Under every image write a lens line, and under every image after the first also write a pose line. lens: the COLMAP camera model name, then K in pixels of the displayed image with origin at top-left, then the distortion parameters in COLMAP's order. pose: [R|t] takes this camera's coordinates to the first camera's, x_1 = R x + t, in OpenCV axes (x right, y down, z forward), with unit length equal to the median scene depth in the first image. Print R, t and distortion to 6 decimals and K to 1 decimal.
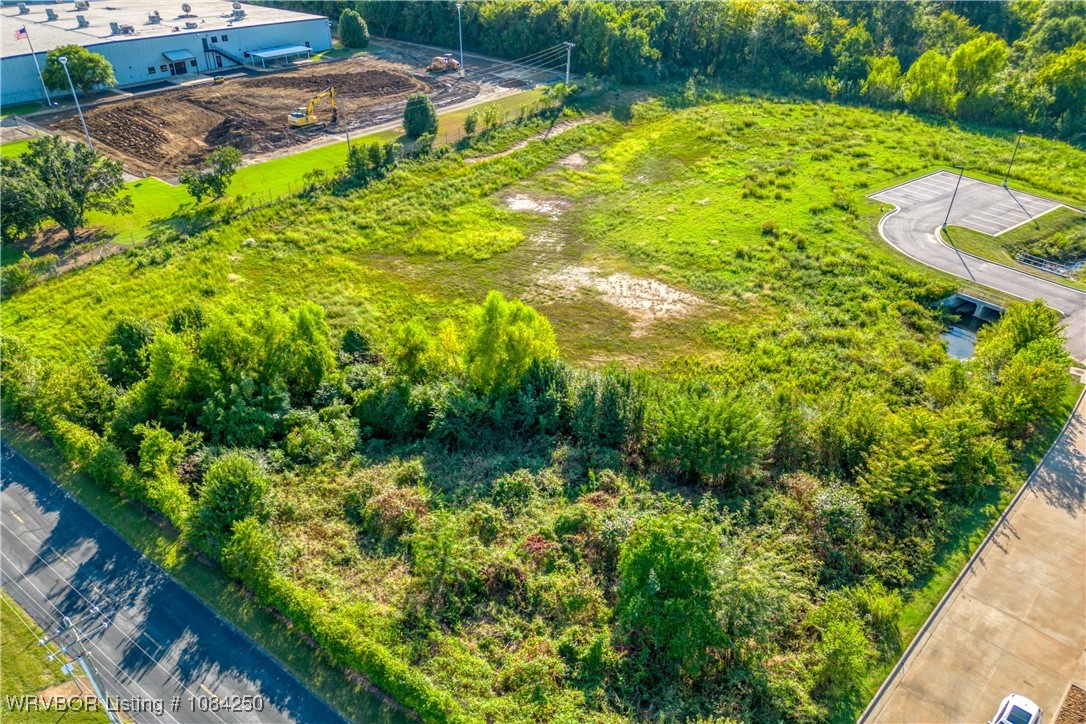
lens RADIAL K [[762.5, 0, 549.5], [0, 762.5, 399.3], [0, 0, 1]] dist [0.076283, -0.067964]
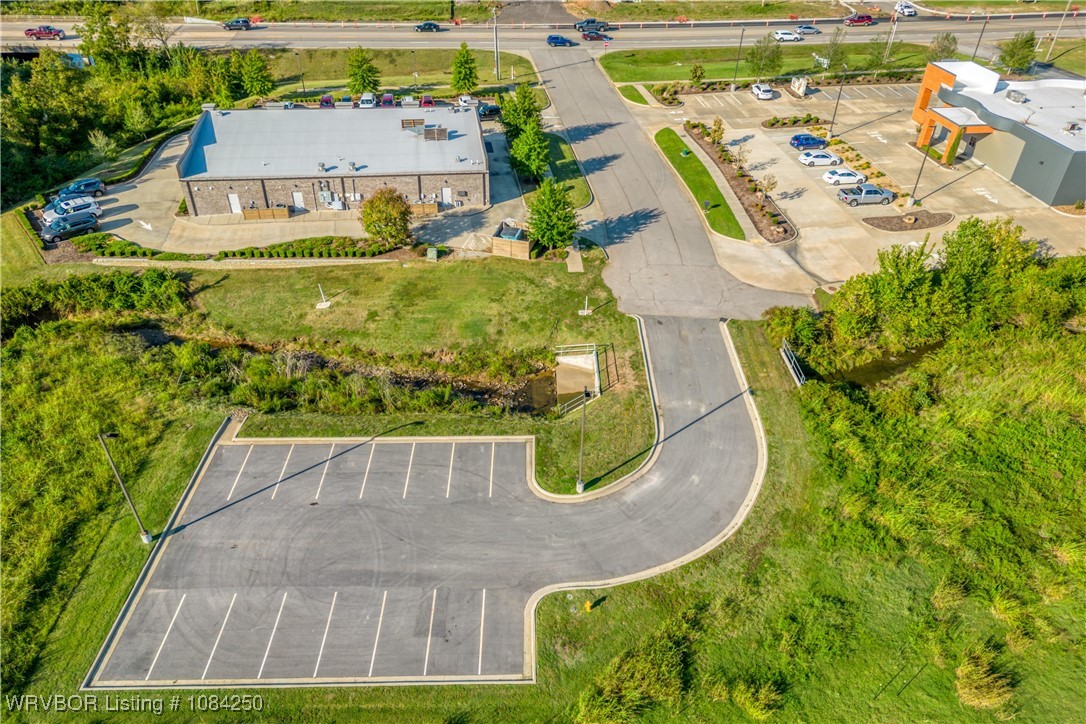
lens RADIAL K [[762.5, 0, 549.5], [0, 762.5, 399.3], [0, 0, 1]] dist [0.076283, -0.067964]
pose [[-0.787355, -0.398436, 0.470448, 0.287896], [0.318846, 0.389937, 0.863879, -0.579258], [-0.527645, 0.830180, -0.179979, 0.928926]]
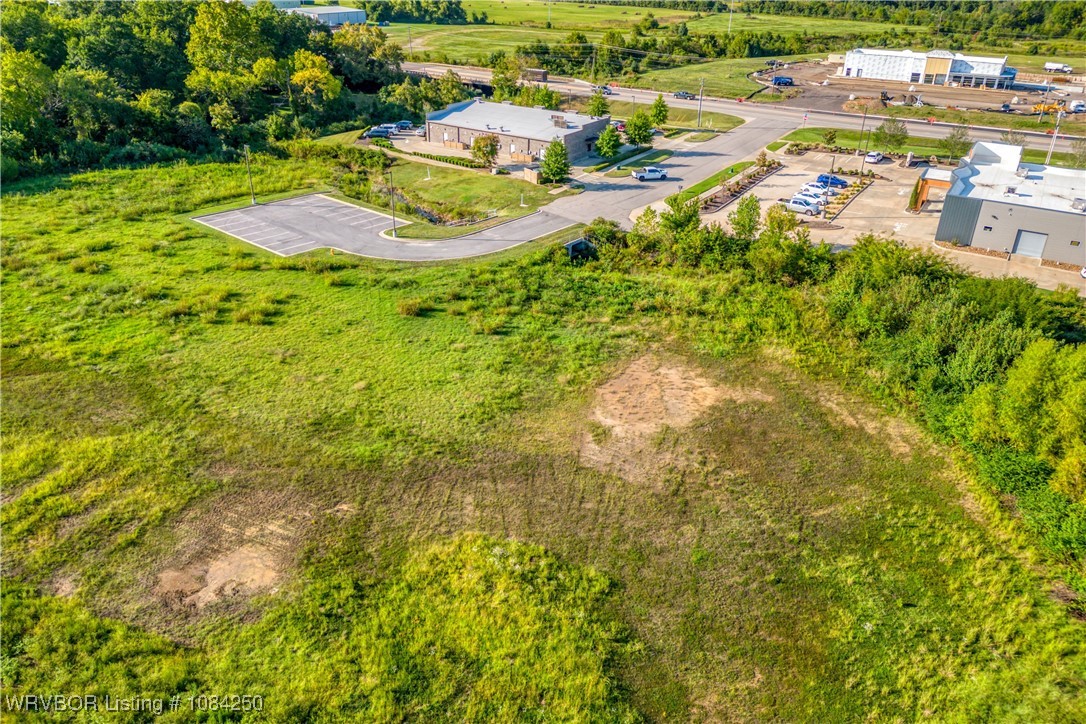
lens RADIAL K [[764.0, 0, 548.2], [0, 764.0, 314.0], [0, 0, 1]] dist [0.080215, -0.075243]
pose [[-0.191350, -0.423744, 0.885340, -0.341407], [0.527514, 0.716263, 0.456832, -0.424020], [-0.827716, 0.554444, 0.086474, 0.725669]]
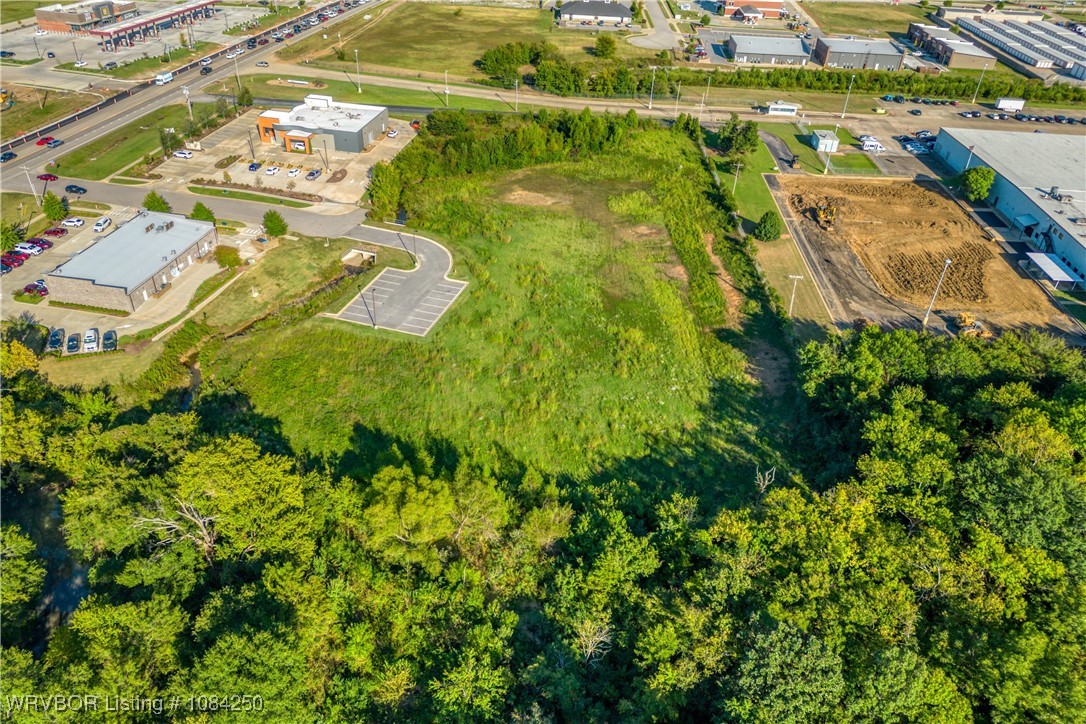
lens RADIAL K [[762.5, 0, 549.5], [0, 762.5, 399.3], [0, 0, 1]] dist [0.076283, -0.067964]
pose [[-0.835820, 0.293478, -0.463979, 0.975146], [-0.348488, 0.369424, 0.861442, -1.415727], [0.424219, 0.881701, -0.206498, 1.505232]]
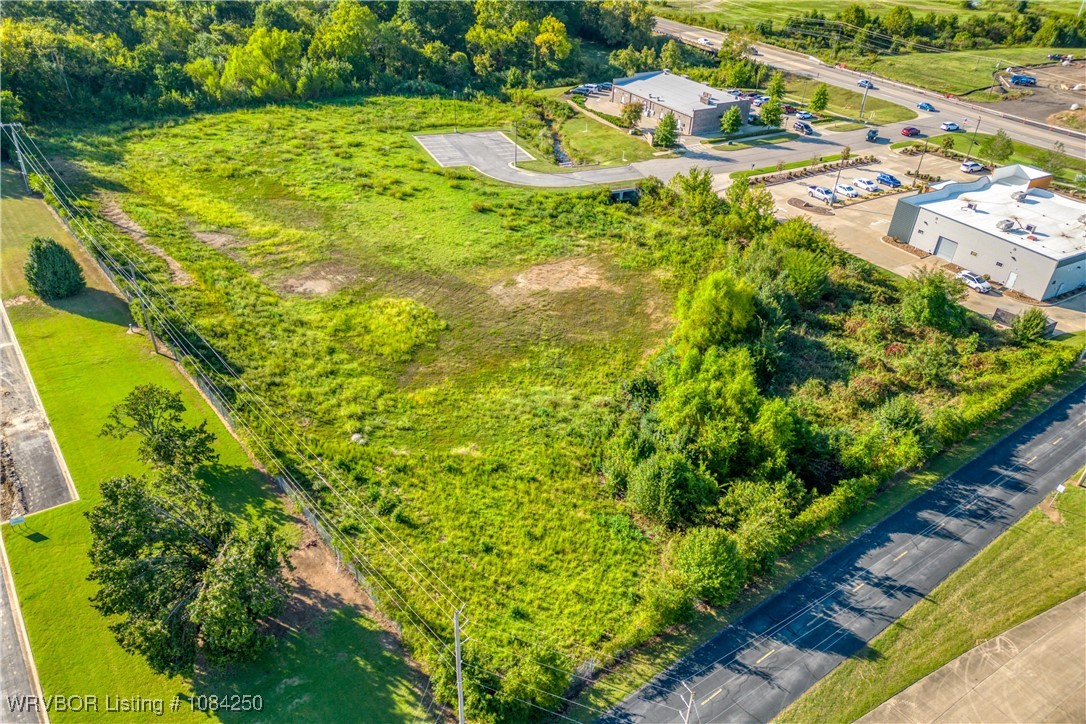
lens RADIAL K [[762.5, 0, 549.5], [0, 762.5, 399.3], [0, 0, 1]] dist [0.076283, -0.067964]
pose [[0.276588, -0.548225, 0.789271, -0.719001], [0.507825, 0.780651, 0.364278, -0.325442], [-0.815851, 0.300057, 0.494321, 0.341619]]
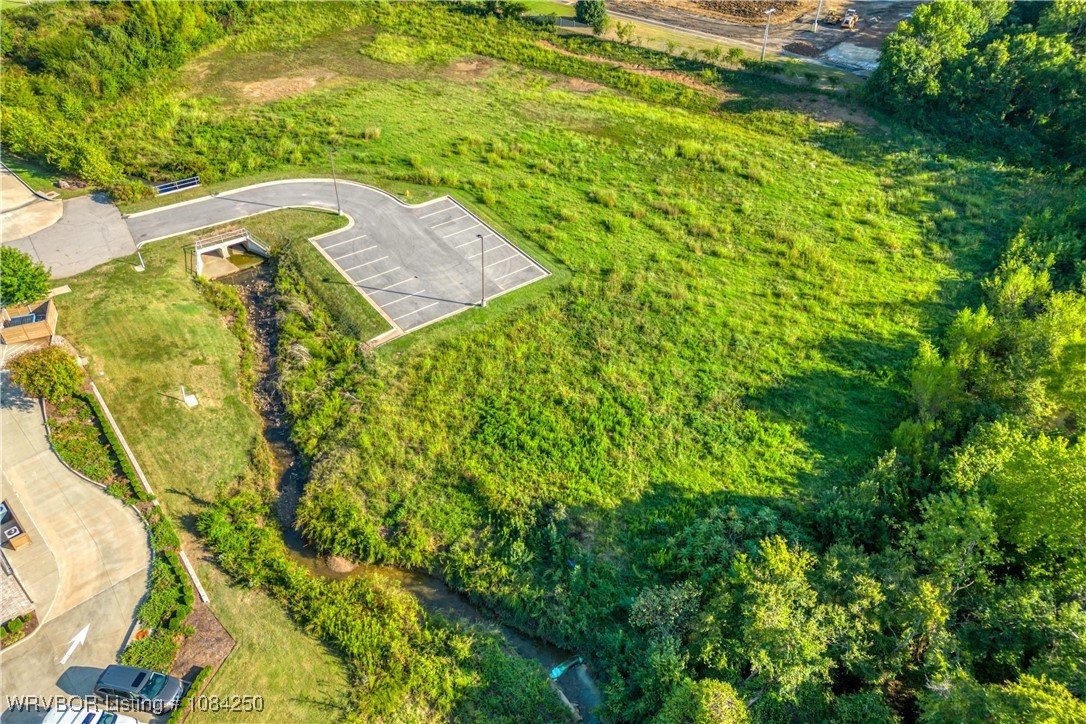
lens RADIAL K [[764.0, 0, 548.2], [0, 764.0, 314.0], [0, 0, 1]] dist [0.080215, -0.075243]
pose [[-0.025379, 0.579611, -0.814498, 1.162827], [-0.585122, 0.652003, 0.482208, -0.643901], [0.810548, 0.488819, 0.322596, 0.853243]]
